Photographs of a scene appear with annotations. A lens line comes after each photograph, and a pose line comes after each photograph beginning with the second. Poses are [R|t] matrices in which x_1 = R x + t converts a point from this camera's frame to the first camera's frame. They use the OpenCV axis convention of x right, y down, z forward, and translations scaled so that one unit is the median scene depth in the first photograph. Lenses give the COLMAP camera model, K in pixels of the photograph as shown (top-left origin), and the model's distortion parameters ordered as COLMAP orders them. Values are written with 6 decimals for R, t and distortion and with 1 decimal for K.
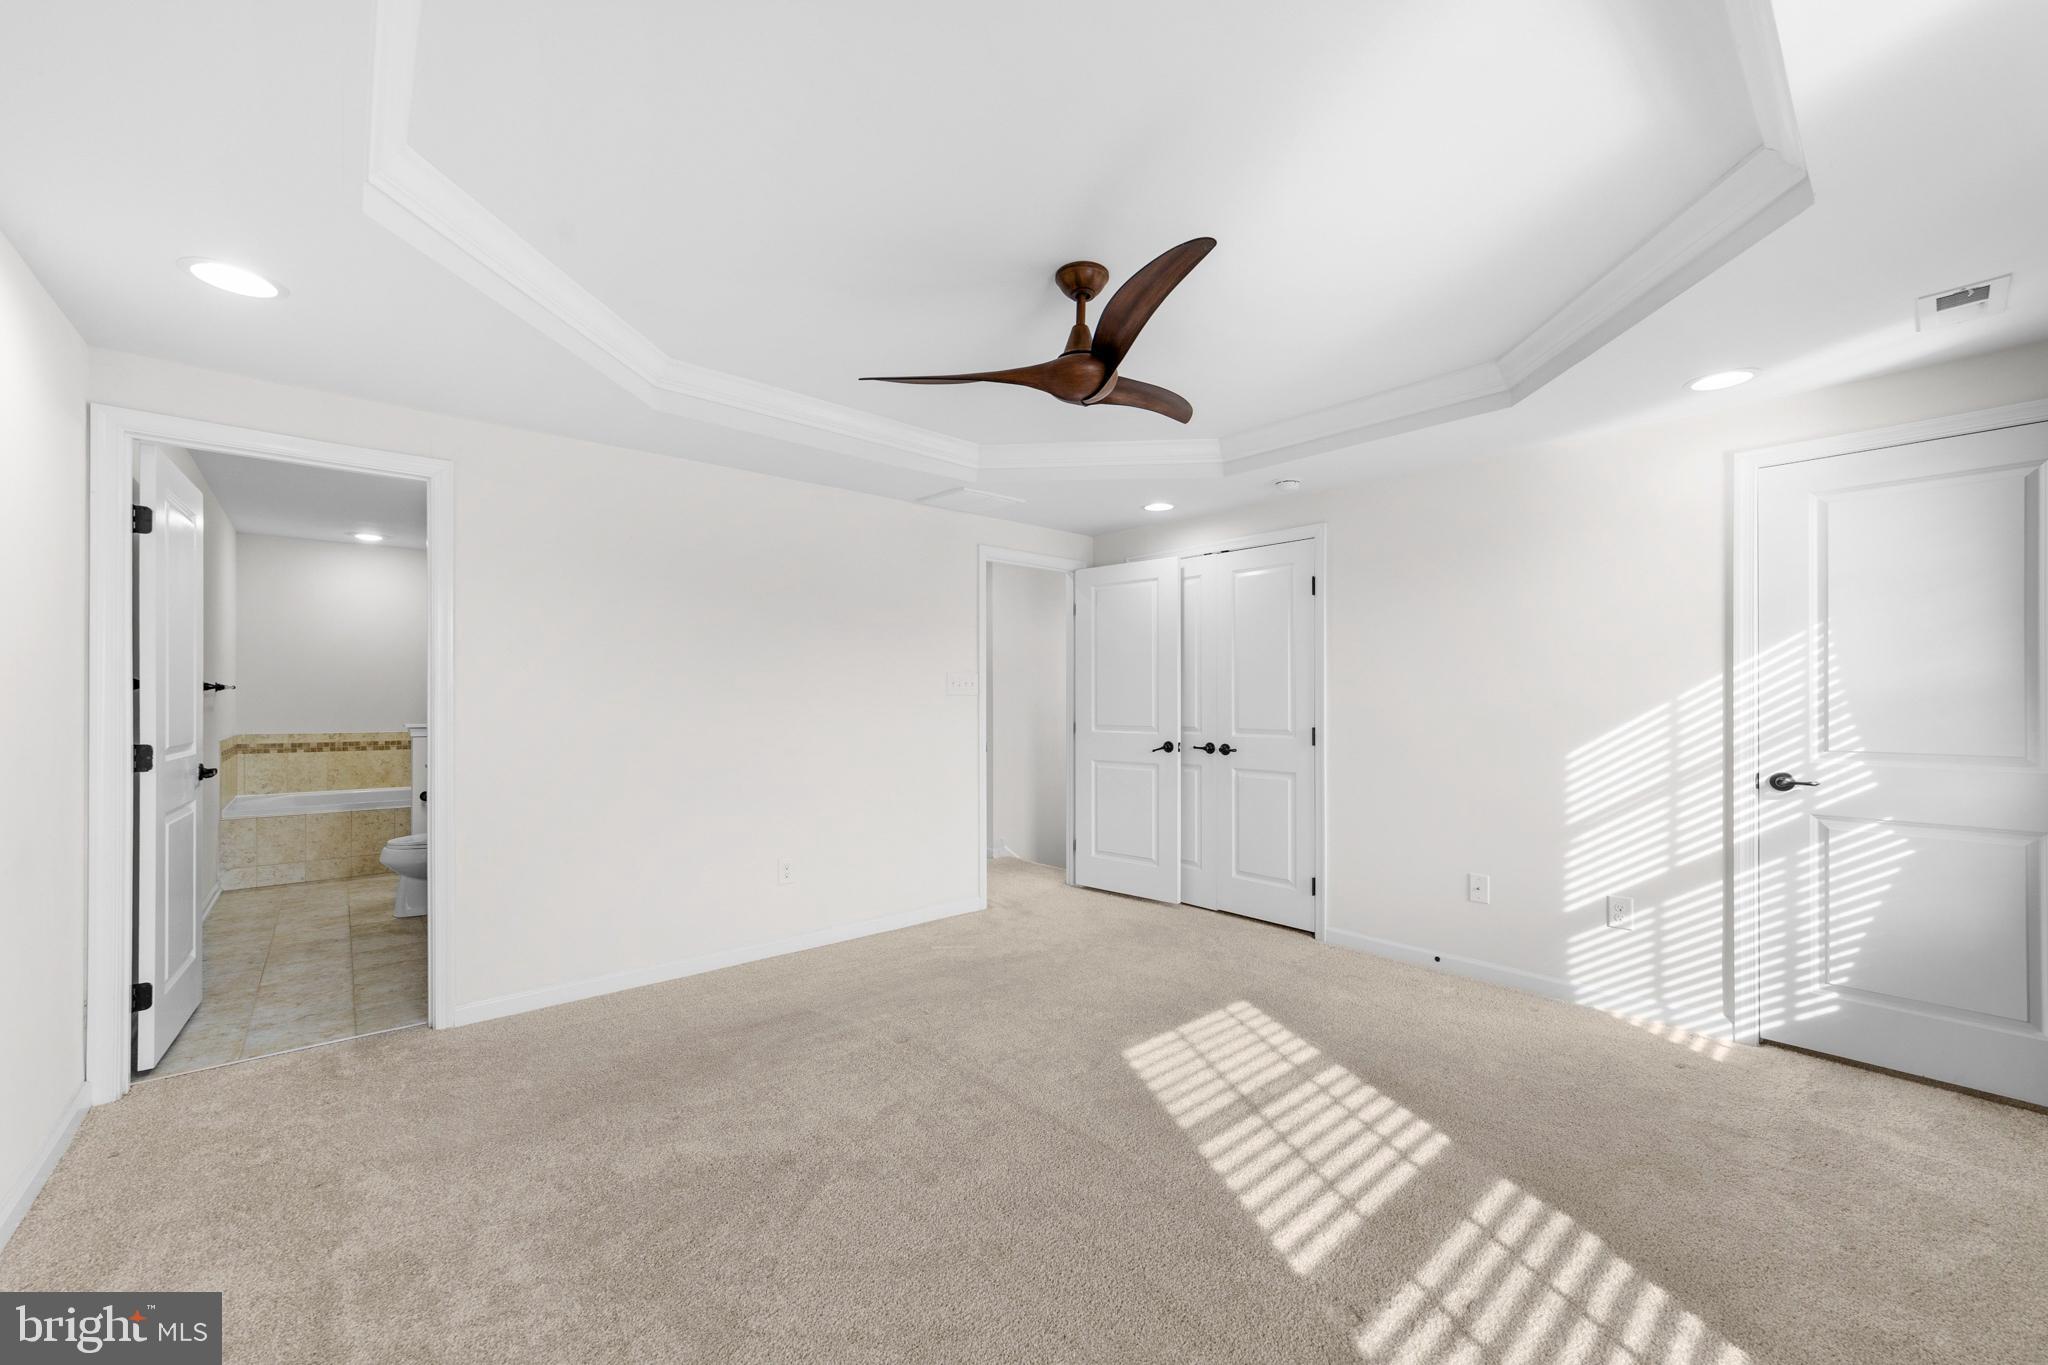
lens RADIAL K [[795.9, 0, 1029.5], [0, 795.9, 691.9], [0, 0, 1]] dist [-0.010437, -0.000125]
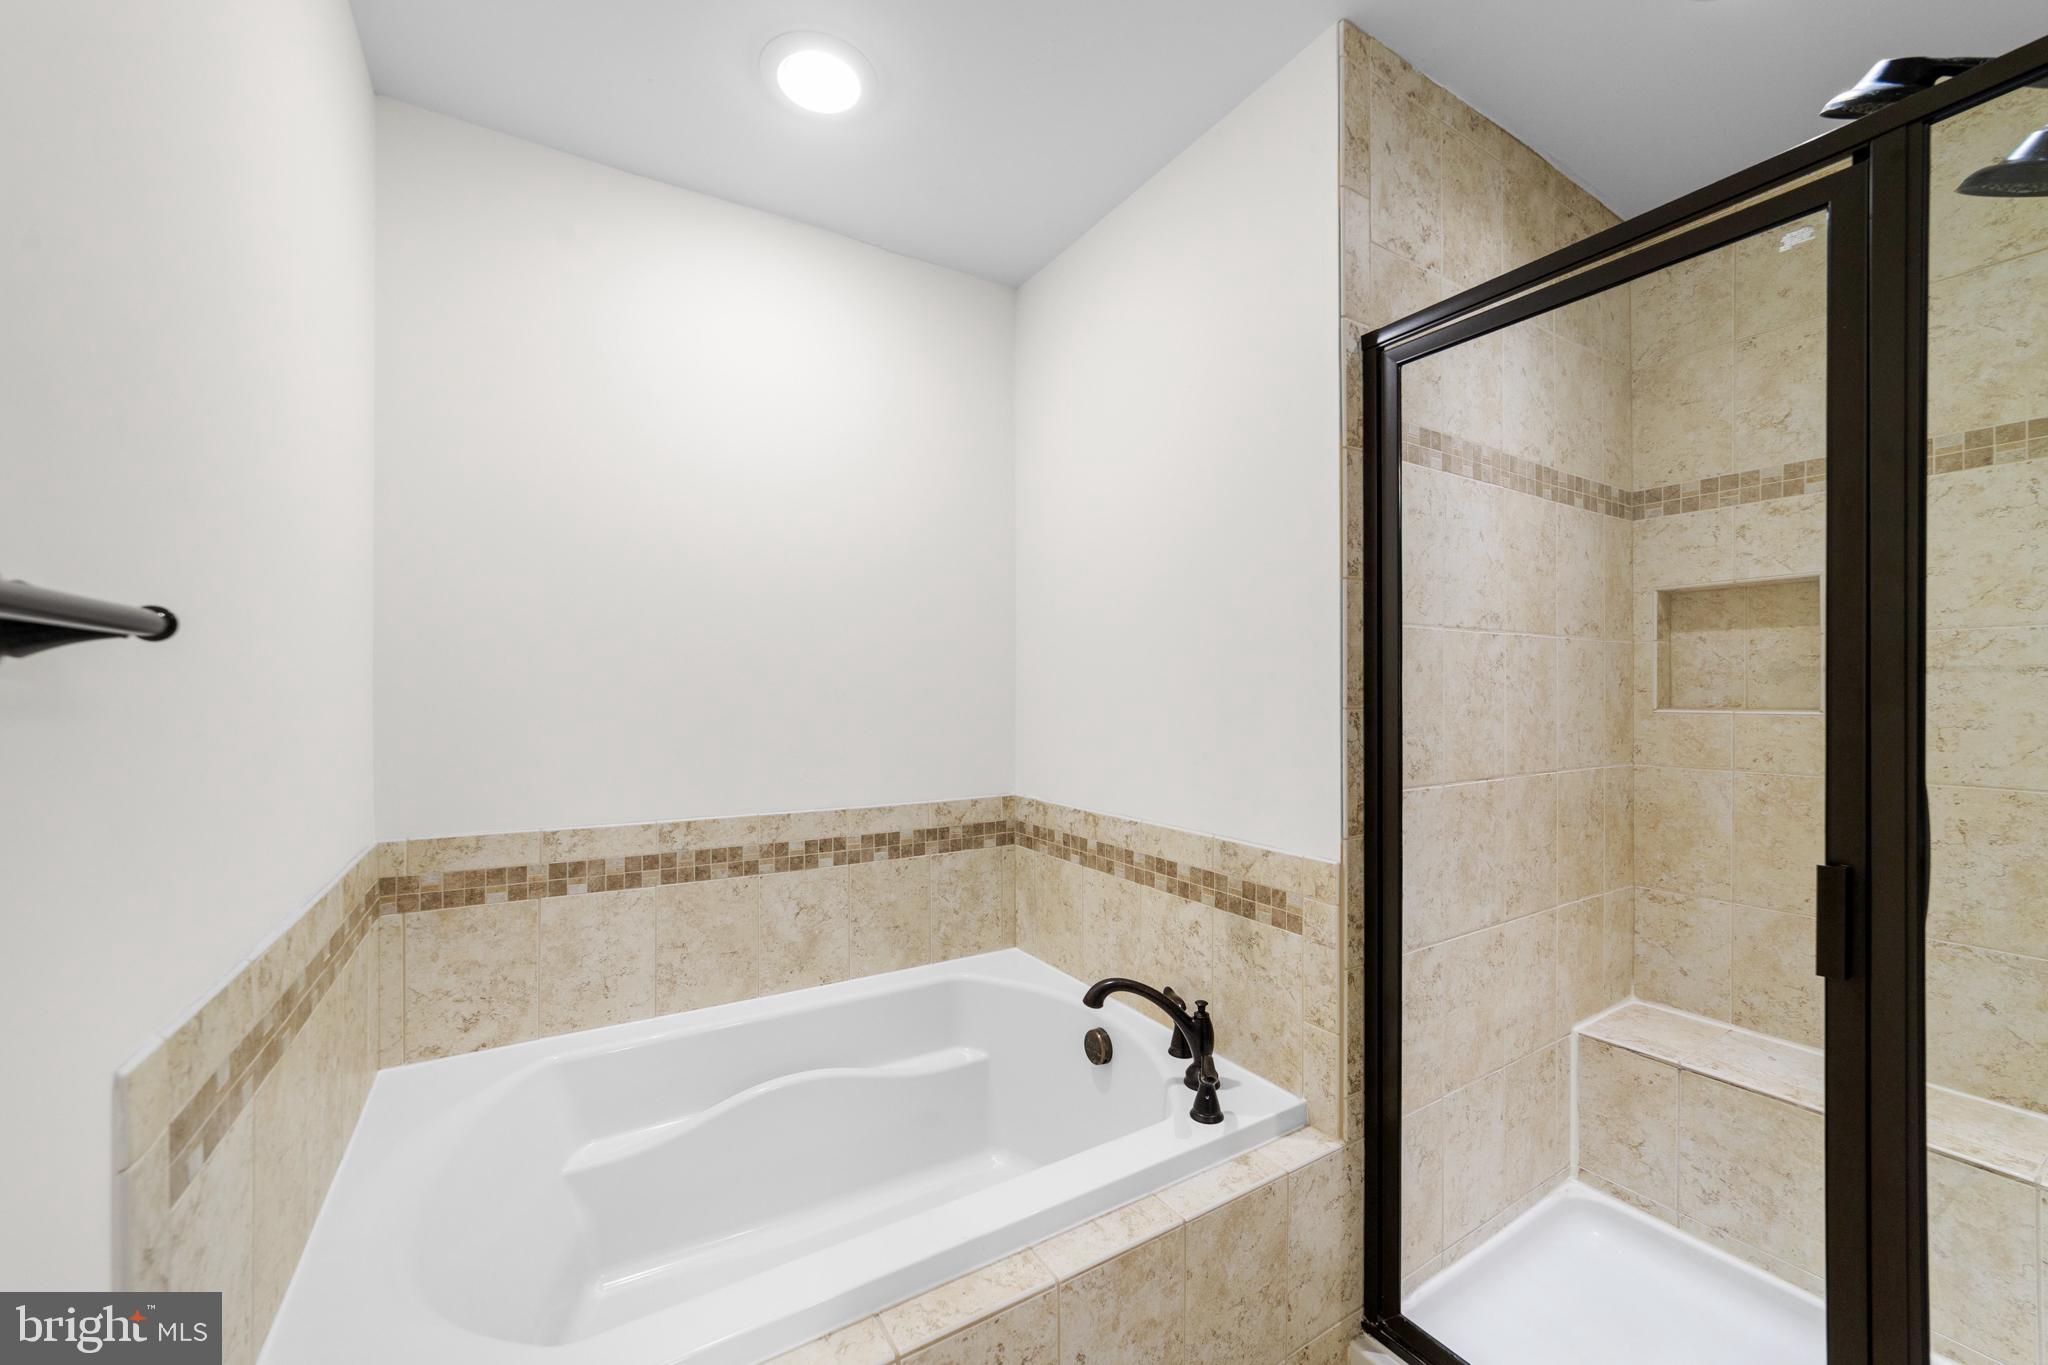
lens RADIAL K [[795.9, 0, 1024.7], [0, 795.9, 690.7], [0, 0, 1]] dist [-0.010437, -0.000125]
pose [[0.985913, -0.002614, -0.167240, -0.716514], [0.003105, 0.999992, 0.002671, 0.001446], [0.167231, -0.003153, 0.985913, 0.743460]]
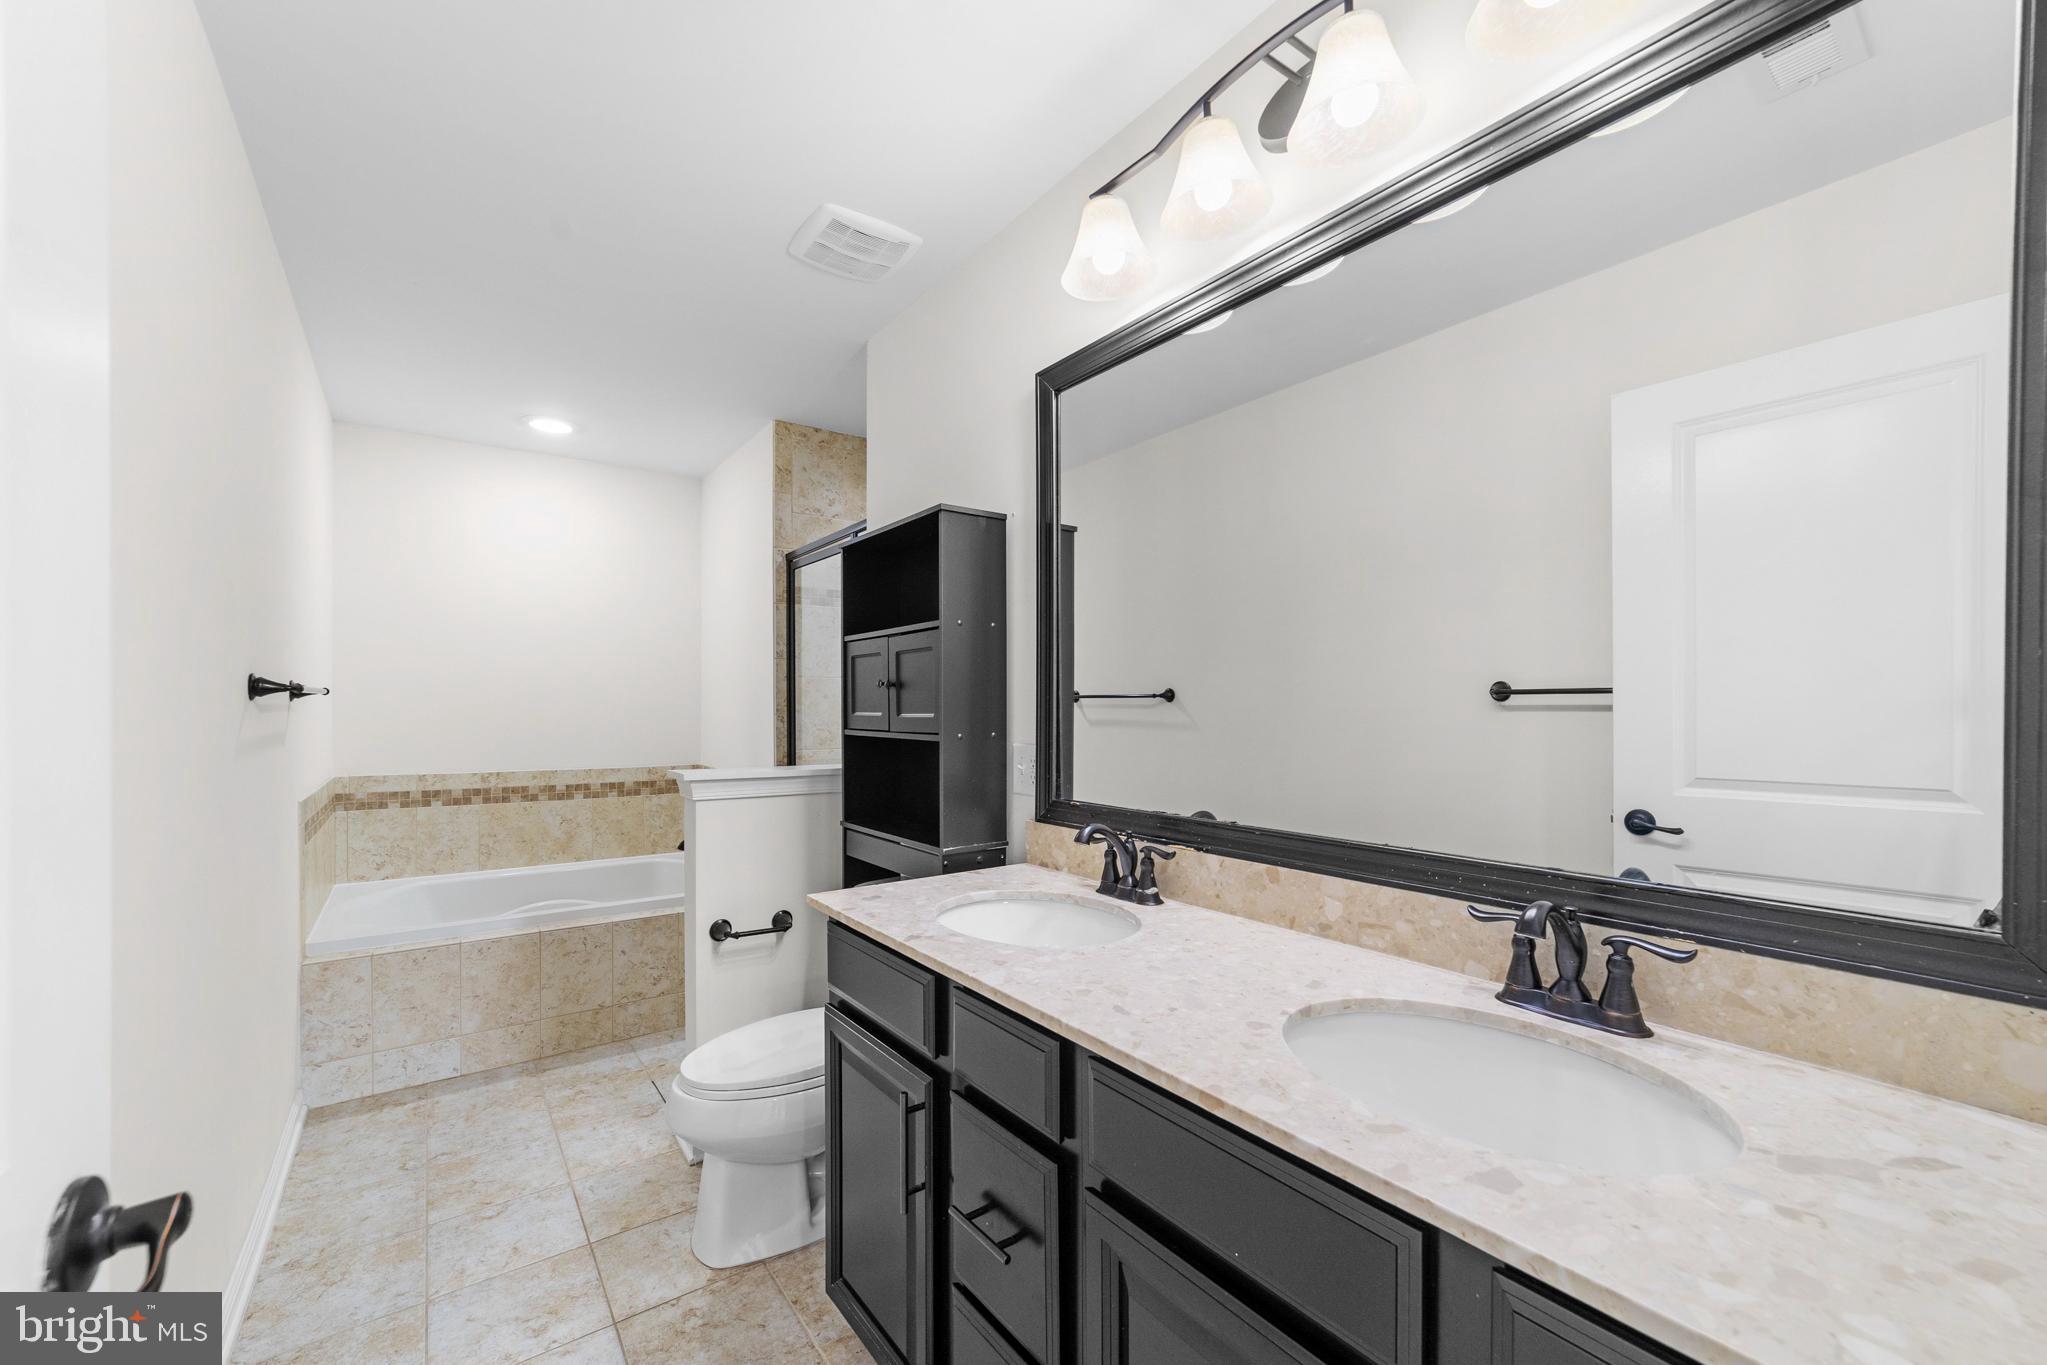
lens RADIAL K [[795.5, 0, 1008.3], [0, 795.5, 711.1], [0, 0, 1]] dist [-0.010437, -0.000125]
pose [[0.996357, 0.002658, -0.085233, -0.457783], [-0.001879, 0.999956, 0.009219, 0.000441], [0.085254, -0.009025, 0.996318, 0.458402]]
